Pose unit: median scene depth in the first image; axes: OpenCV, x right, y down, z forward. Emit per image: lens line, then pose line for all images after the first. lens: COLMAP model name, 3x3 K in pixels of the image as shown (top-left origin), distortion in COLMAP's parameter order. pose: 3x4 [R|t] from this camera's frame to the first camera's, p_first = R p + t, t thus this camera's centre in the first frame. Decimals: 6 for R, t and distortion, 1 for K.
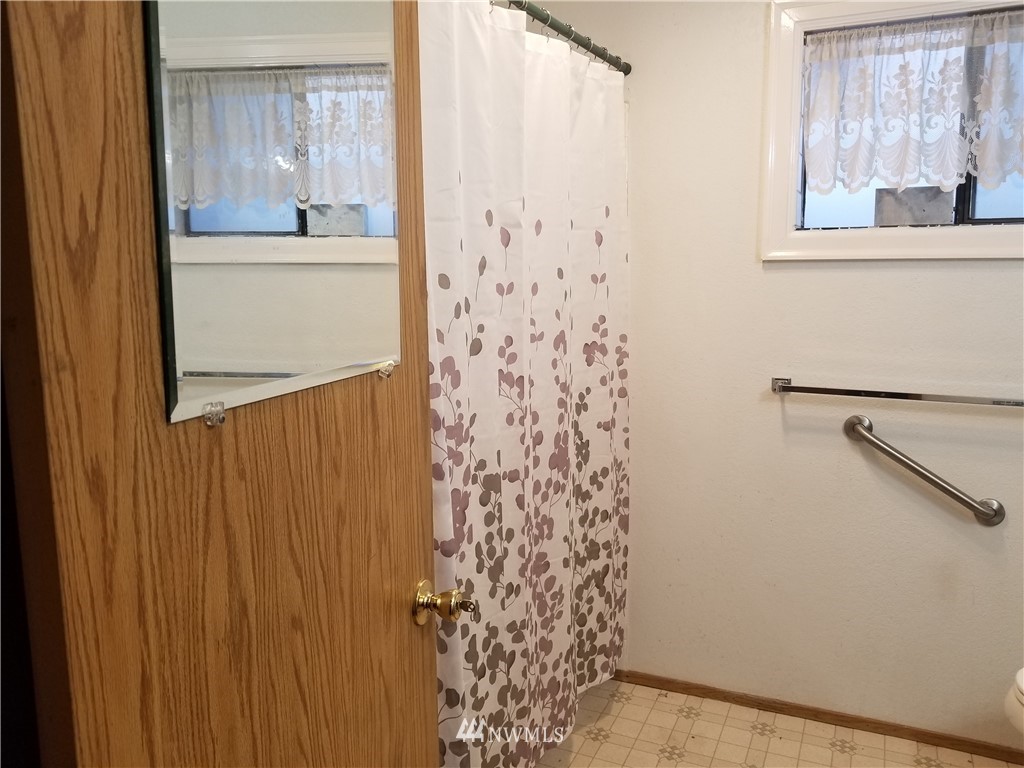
lens RADIAL K [[814.7, 0, 522.8], [0, 814.7, 379.8], [0, 0, 1]] dist [0.068103, -0.130172]
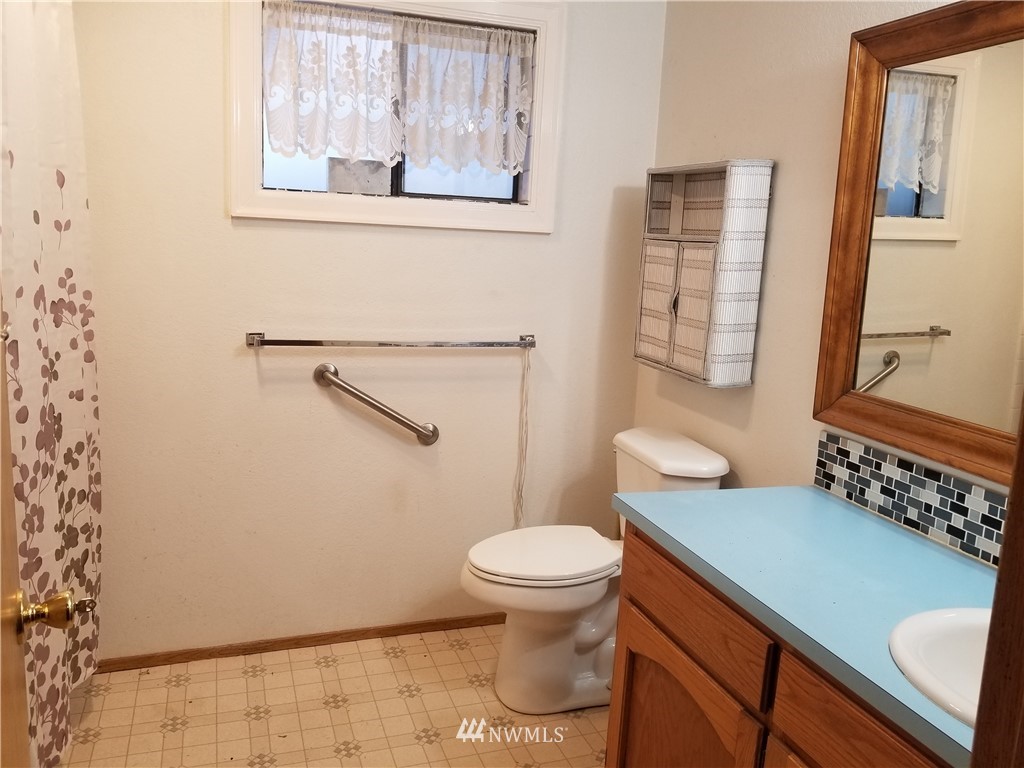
lens RADIAL K [[814.7, 0, 522.8], [0, 814.7, 379.8], [0, 0, 1]] dist [0.068103, -0.130172]
pose [[0.705205, -0.082402, 0.704199, -0.185517], [0.044458, 0.996408, 0.072073, -0.002545], [-0.707608, -0.019519, 0.706335, 0.034173]]
